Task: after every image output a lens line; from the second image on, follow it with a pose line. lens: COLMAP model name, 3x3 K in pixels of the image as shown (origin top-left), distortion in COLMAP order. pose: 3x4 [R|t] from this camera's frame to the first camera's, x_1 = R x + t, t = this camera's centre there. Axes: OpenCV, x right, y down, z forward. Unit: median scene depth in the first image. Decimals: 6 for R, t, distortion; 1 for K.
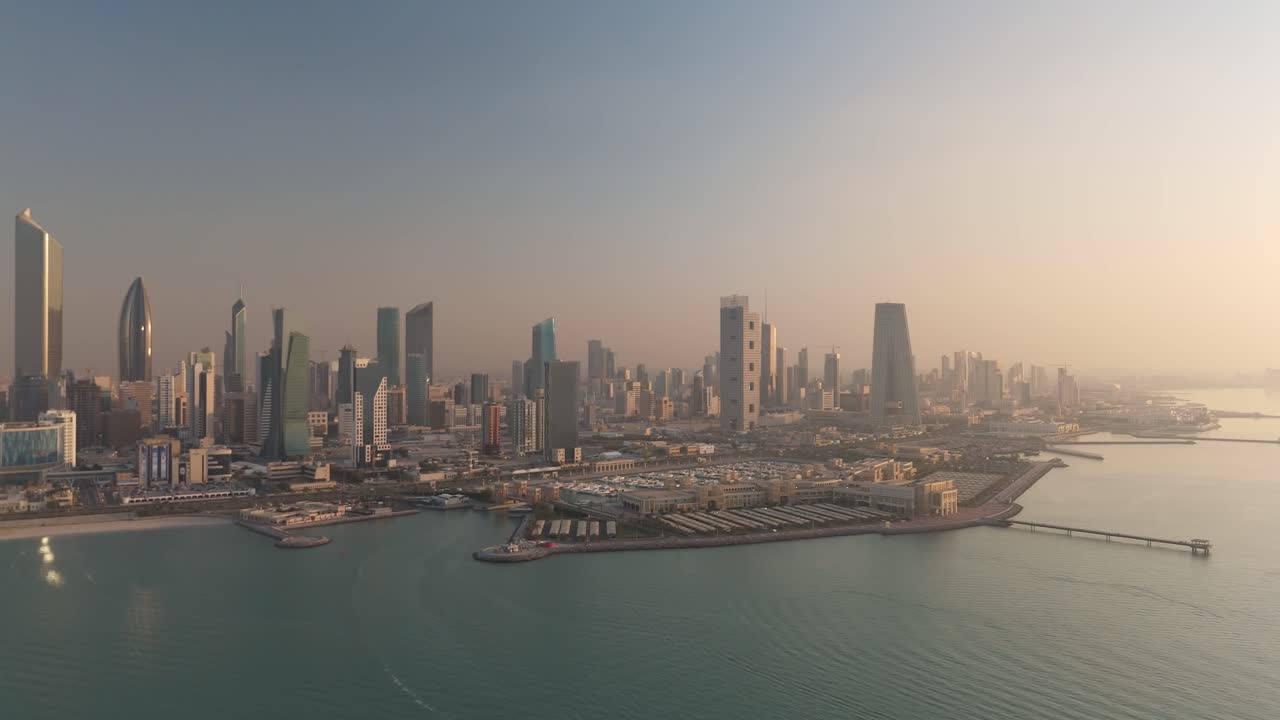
lens RADIAL K [[975.2, 0, 640.0], [0, 975.2, 360.0], [0, 0, 1]] dist [-0.004305, -0.003326]
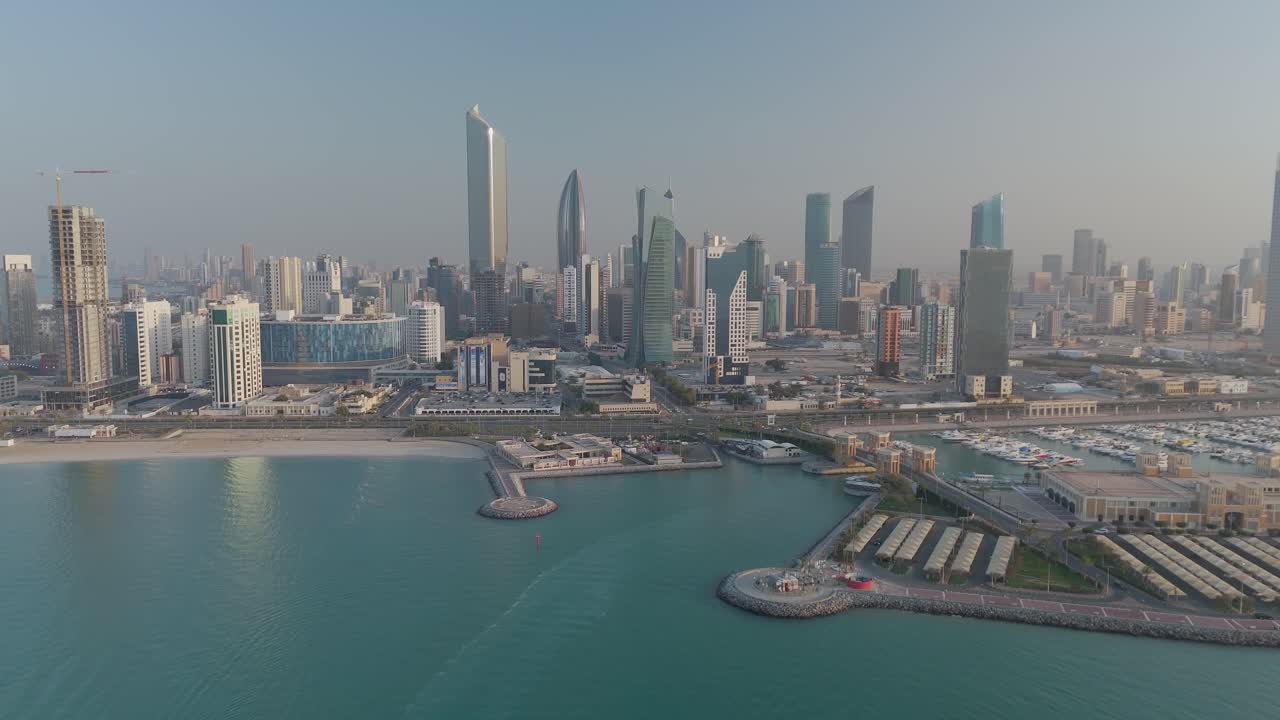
lens RADIAL K [[918.8, 0, 640.0], [0, 918.8, 360.0], [0, 0, 1]] dist [0.089722, -0.087739]
pose [[0.876217, 0.057287, -0.478499, 0.023140], [-0.003748, 0.993690, 0.112103, 0.006419], [0.481902, -0.096433, 0.870903, 0.312320]]
